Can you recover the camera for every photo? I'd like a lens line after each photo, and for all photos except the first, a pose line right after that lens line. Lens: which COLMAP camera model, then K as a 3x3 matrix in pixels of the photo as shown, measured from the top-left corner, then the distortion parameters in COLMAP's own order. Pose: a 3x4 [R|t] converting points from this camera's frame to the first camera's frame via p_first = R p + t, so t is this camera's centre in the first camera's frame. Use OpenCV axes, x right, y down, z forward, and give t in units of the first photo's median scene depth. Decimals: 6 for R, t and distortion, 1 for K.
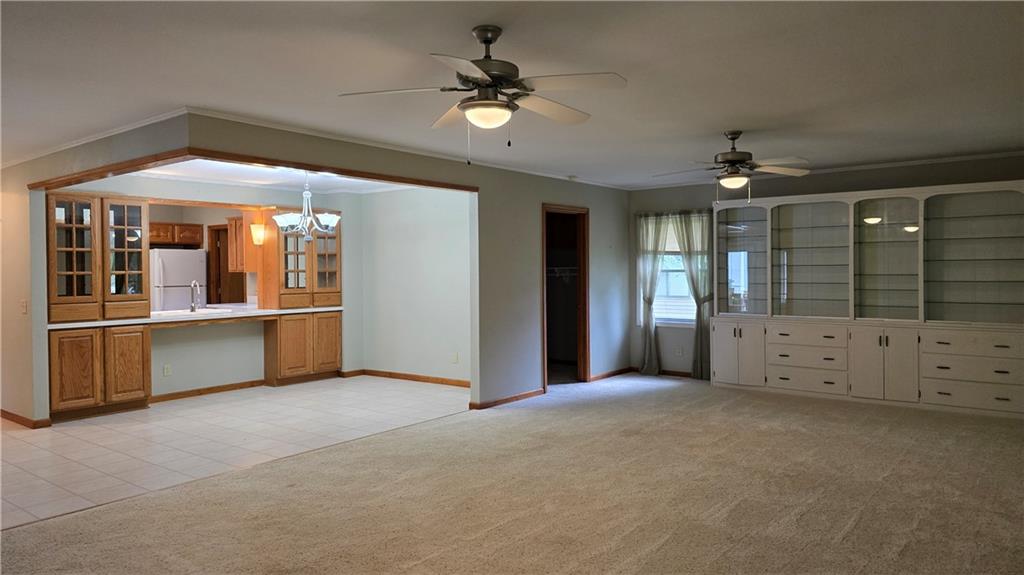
lens RADIAL K [[689.9, 0, 512.9], [0, 689.9, 276.8], [0, 0, 1]] dist [0.094336, -0.095661]
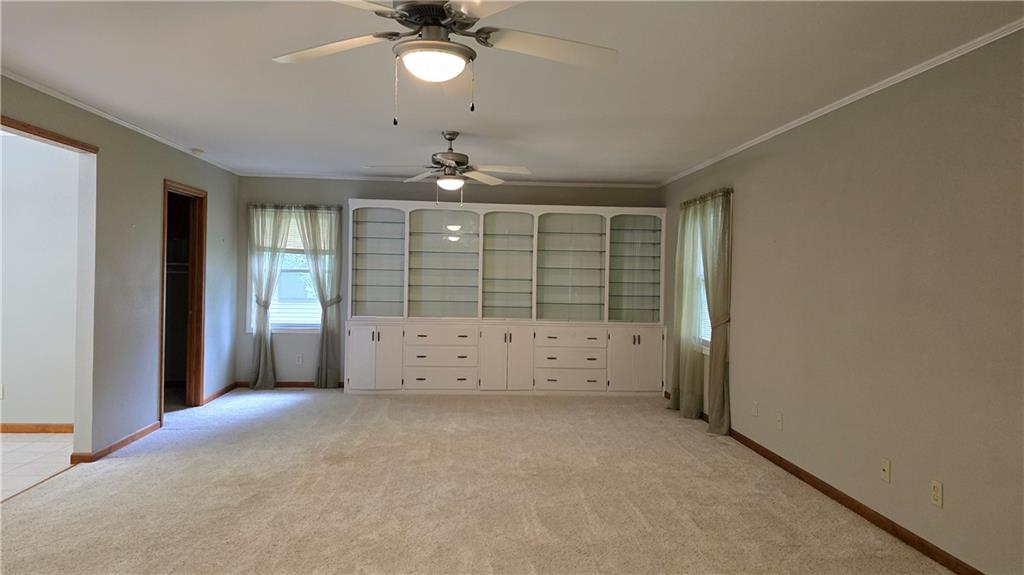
lens RADIAL K [[689.9, 0, 512.9], [0, 689.9, 276.8], [0, 0, 1]] dist [0.094336, -0.095661]
pose [[0.740562, 0.017417, 0.671762, -0.186311], [-0.018332, 0.999816, -0.005713, -0.000889], [-0.671738, -0.008084, 0.740745, 0.153915]]
